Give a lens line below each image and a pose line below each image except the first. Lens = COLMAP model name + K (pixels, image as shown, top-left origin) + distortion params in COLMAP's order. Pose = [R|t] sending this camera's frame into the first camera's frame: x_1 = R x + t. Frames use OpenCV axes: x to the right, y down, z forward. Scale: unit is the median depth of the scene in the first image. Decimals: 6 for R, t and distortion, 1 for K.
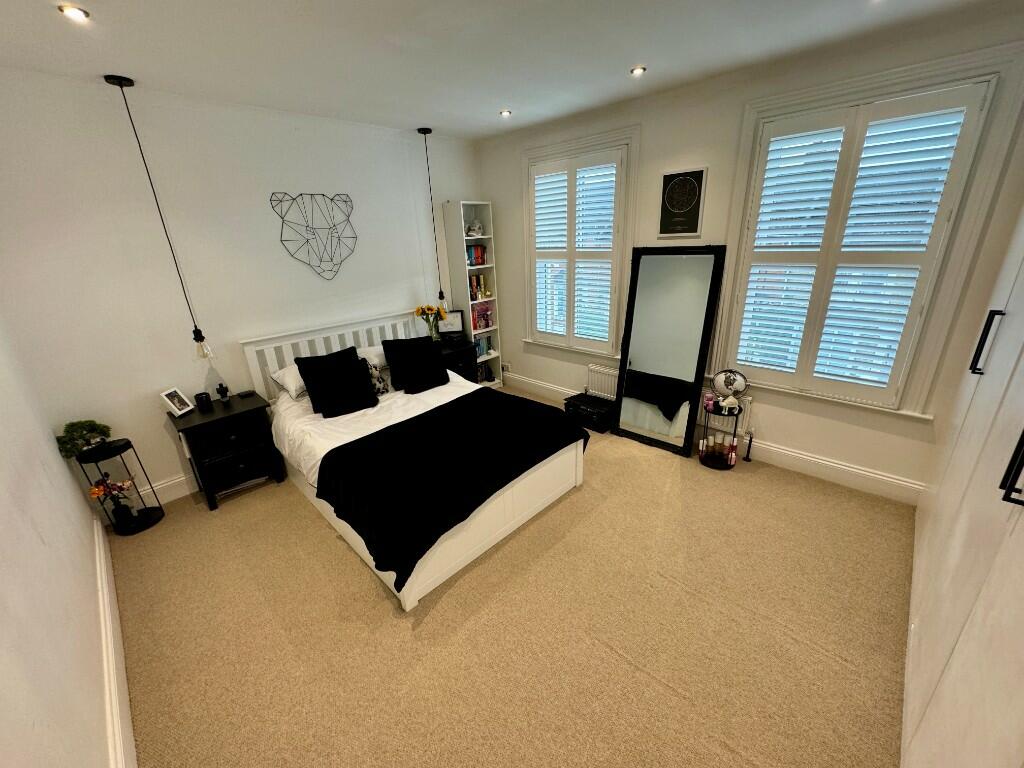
lens RADIAL K [[411.2, 0, 512.0], [0, 411.2, 384.0], [0, 0, 1]] dist [0.000006, -0.000019]
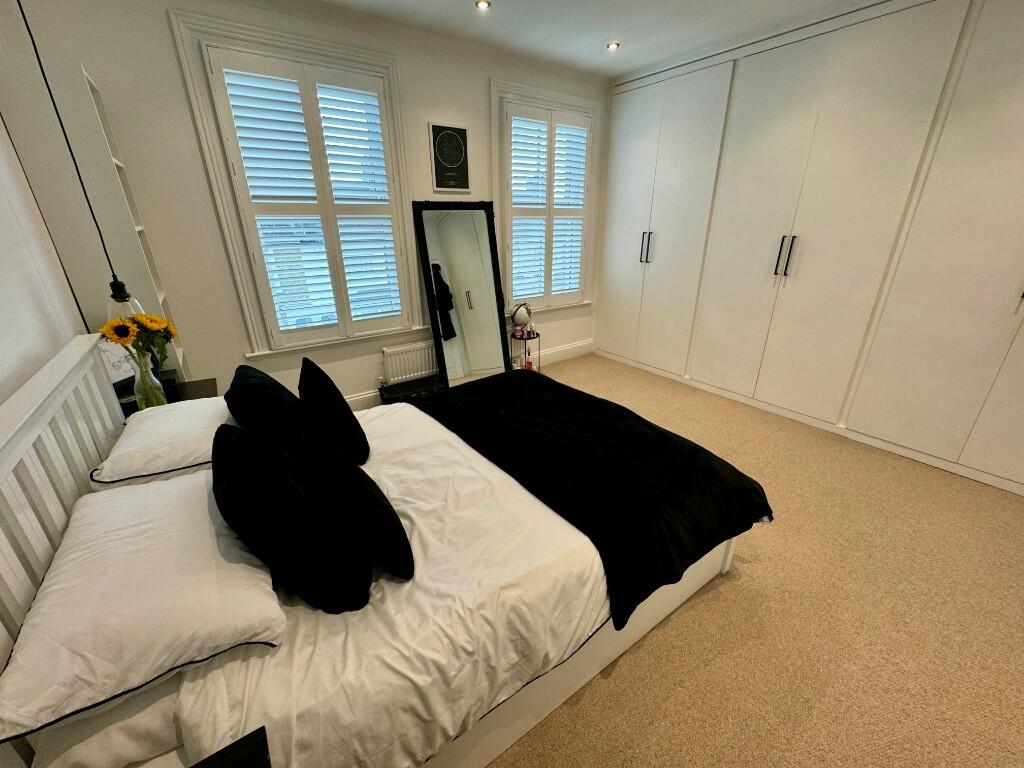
lens RADIAL K [[411.2, 0, 512.0], [0, 411.2, 384.0], [0, 0, 1]] dist [0.000006, -0.000019]
pose [[0.178903, -0.330148, 0.926820, -0.699392], [0.334095, 0.906429, 0.258394, -0.141586], [-0.925405, 0.263419, 0.272464, 0.726051]]
